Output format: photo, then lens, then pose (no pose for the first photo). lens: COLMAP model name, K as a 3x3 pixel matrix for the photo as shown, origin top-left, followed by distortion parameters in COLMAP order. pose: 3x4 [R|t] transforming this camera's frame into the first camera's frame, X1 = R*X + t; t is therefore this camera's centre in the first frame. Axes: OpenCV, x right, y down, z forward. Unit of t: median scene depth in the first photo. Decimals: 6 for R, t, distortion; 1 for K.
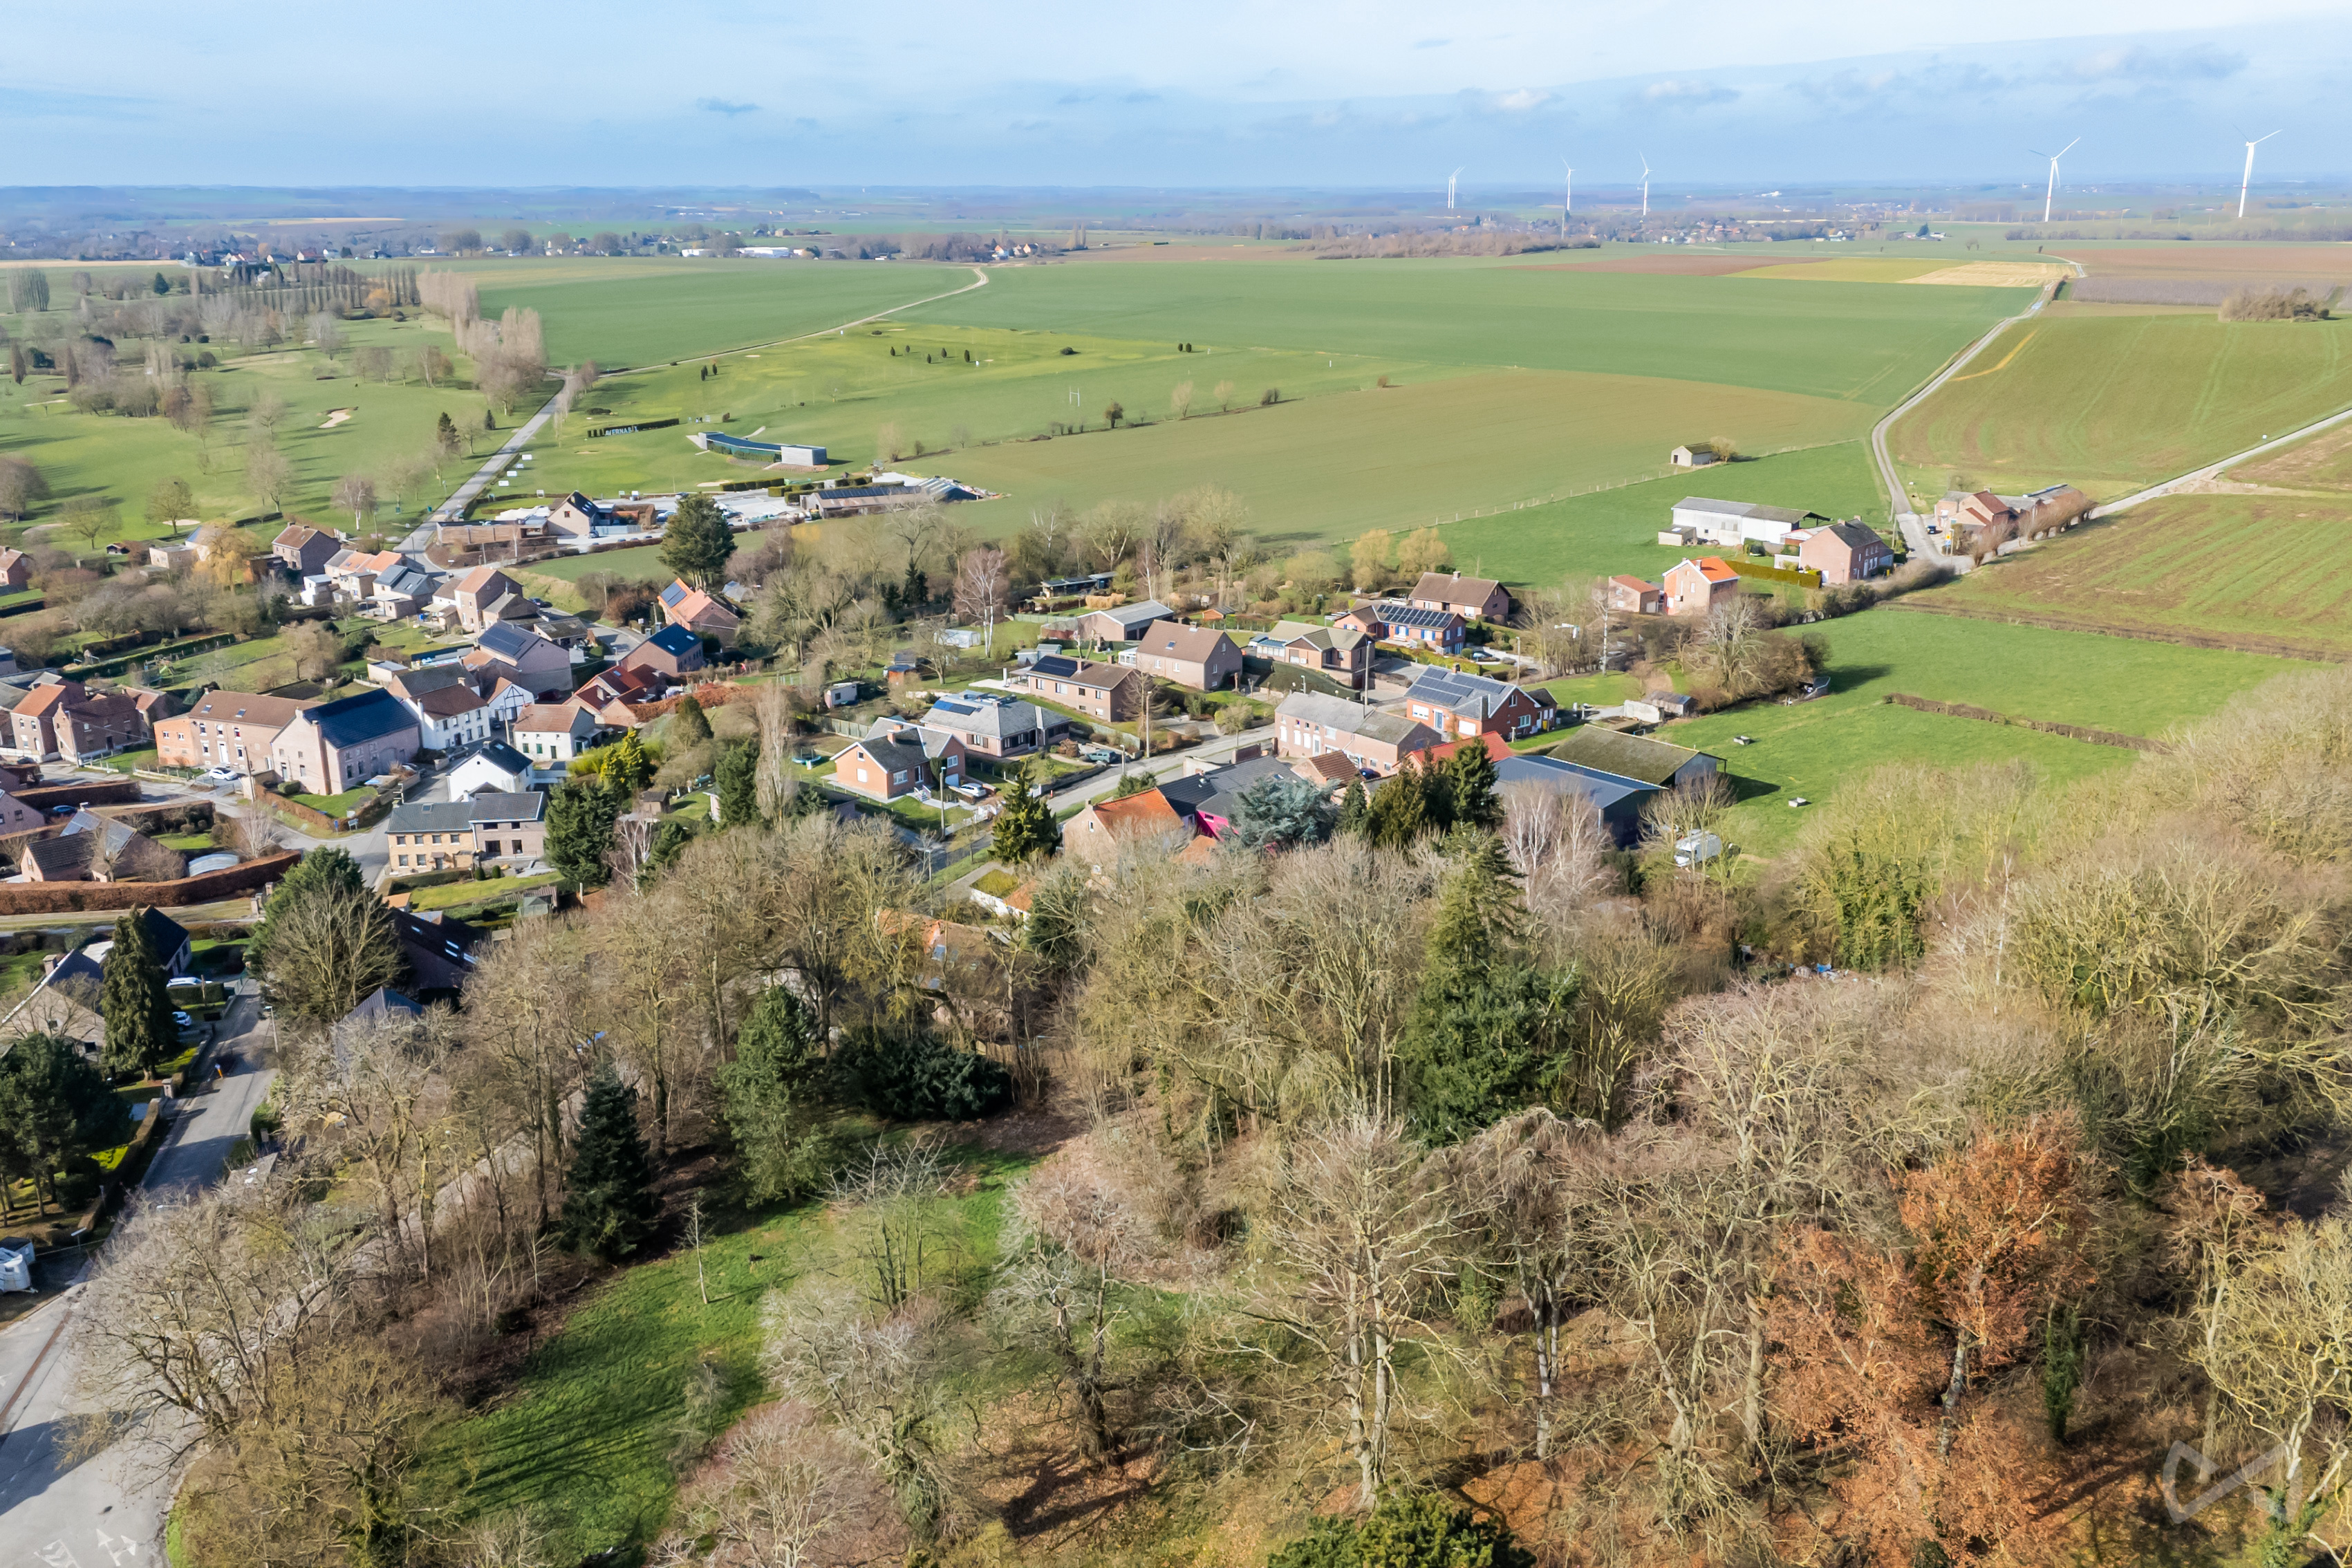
lens RADIAL K [[2187.6, 0, 1231.8], [0, 2187.6, 776.3], [0, 0, 1]] dist [0.127687, -0.136915]
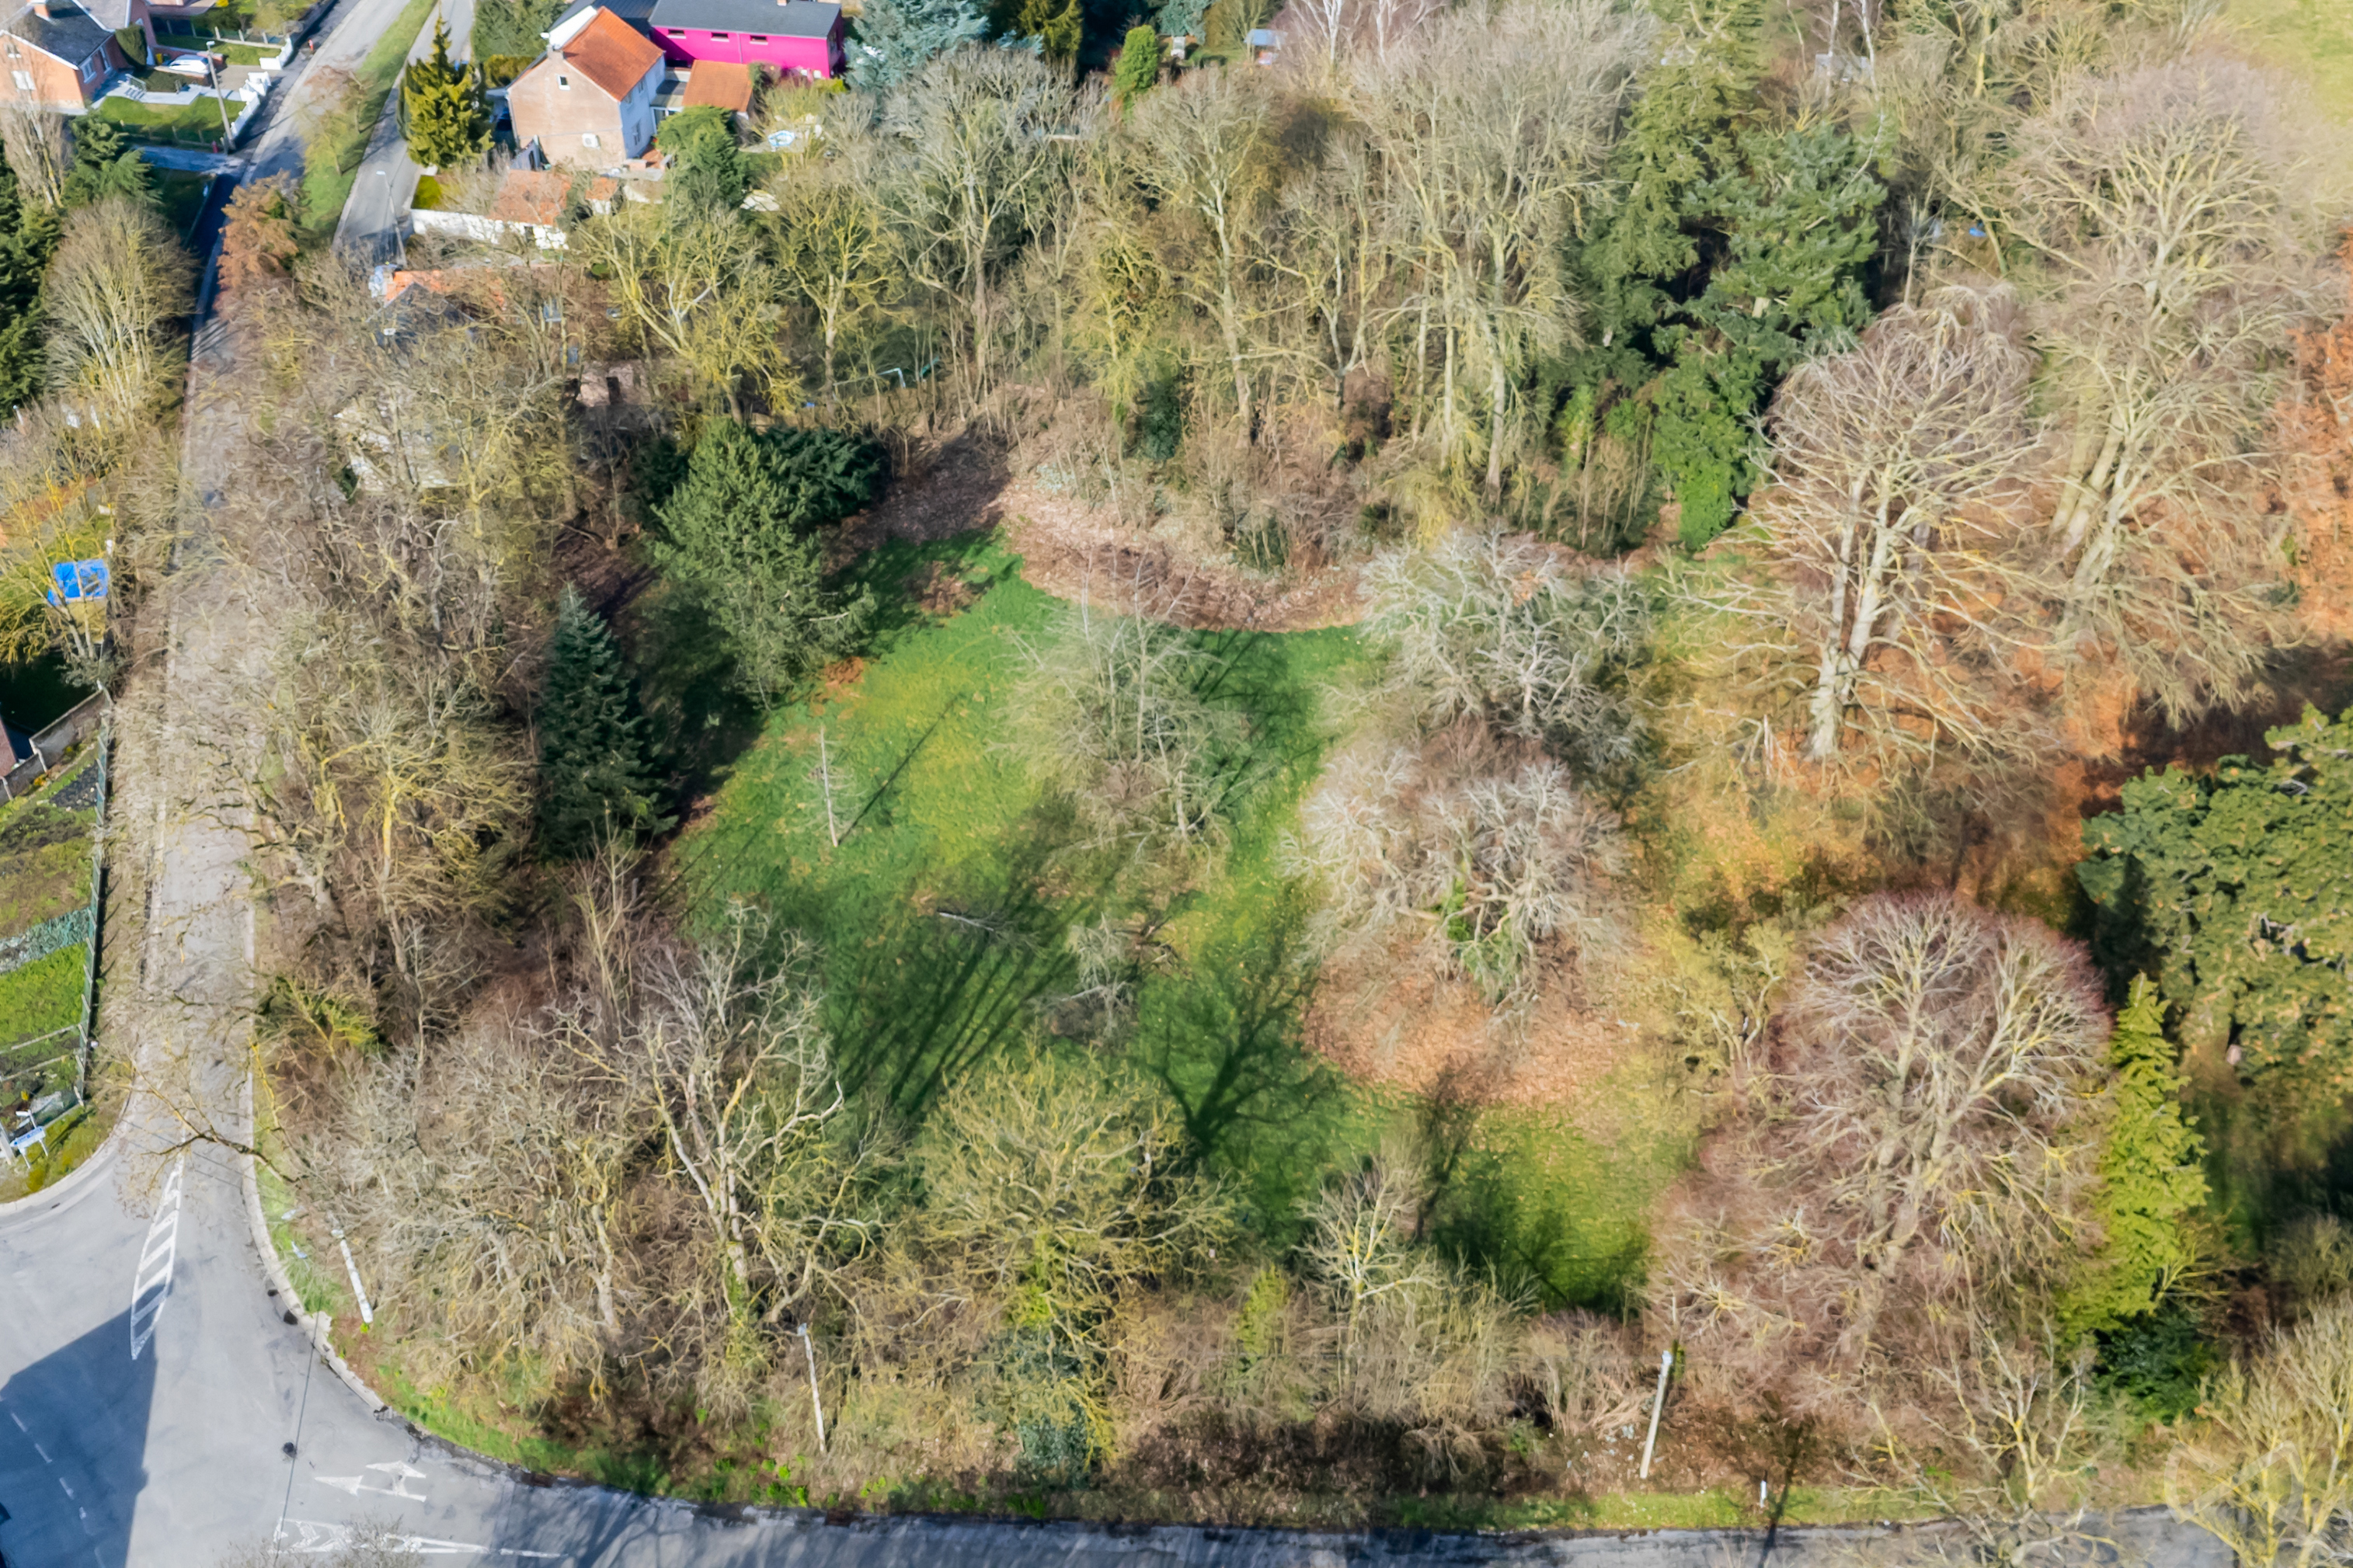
lens RADIAL K [[2188.3, 0, 1232.4], [0, 2188.3, 776.3], [0, 0, 1]] dist [0.127687, -0.136915]
pose [[0.798222, -0.384012, 0.464088, -0.318664], [0.166654, 0.881158, 0.442478, -0.064801], [-0.578851, -0.275853, 0.767356, 0.235552]]
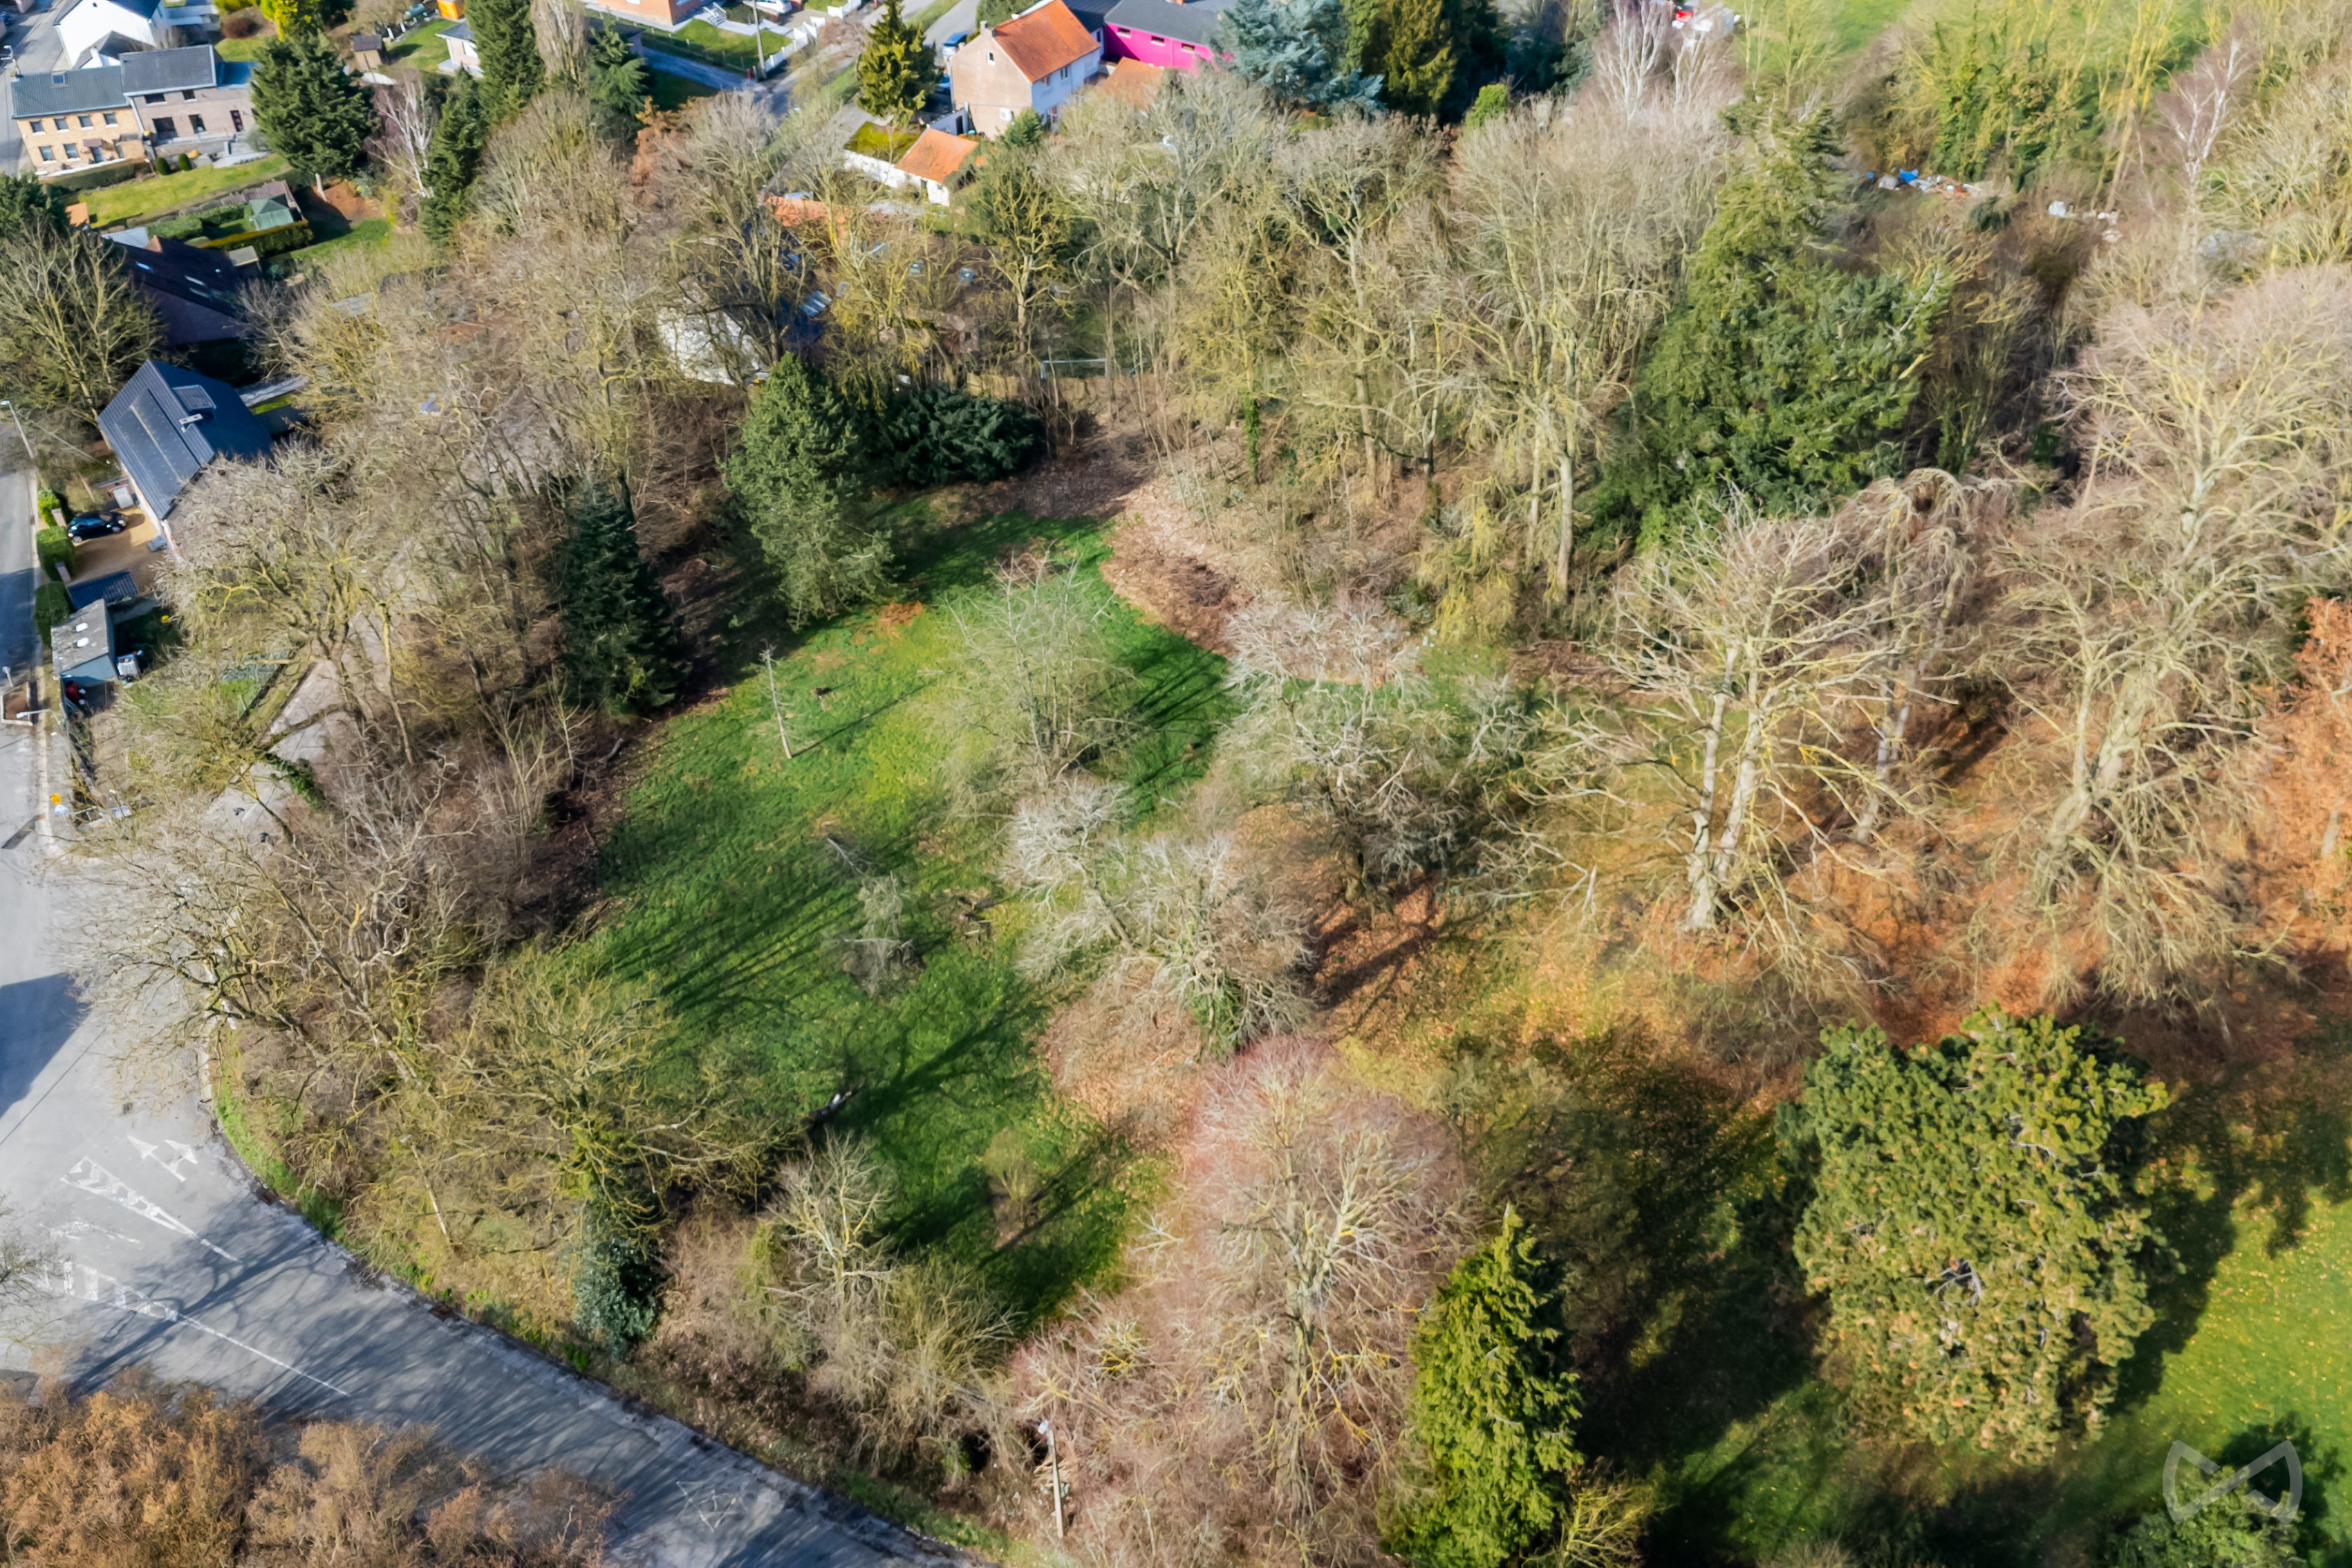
lens RADIAL K [[2187.6, 0, 1231.8], [0, 2187.6, 776.3], [0, 0, 1]] dist [0.127687, -0.136915]
pose [[0.977728, -0.136563, 0.159368, -0.141307], [0.065477, 0.919925, 0.386588, -0.042631], [-0.199400, -0.367543, 0.908379, 0.148314]]
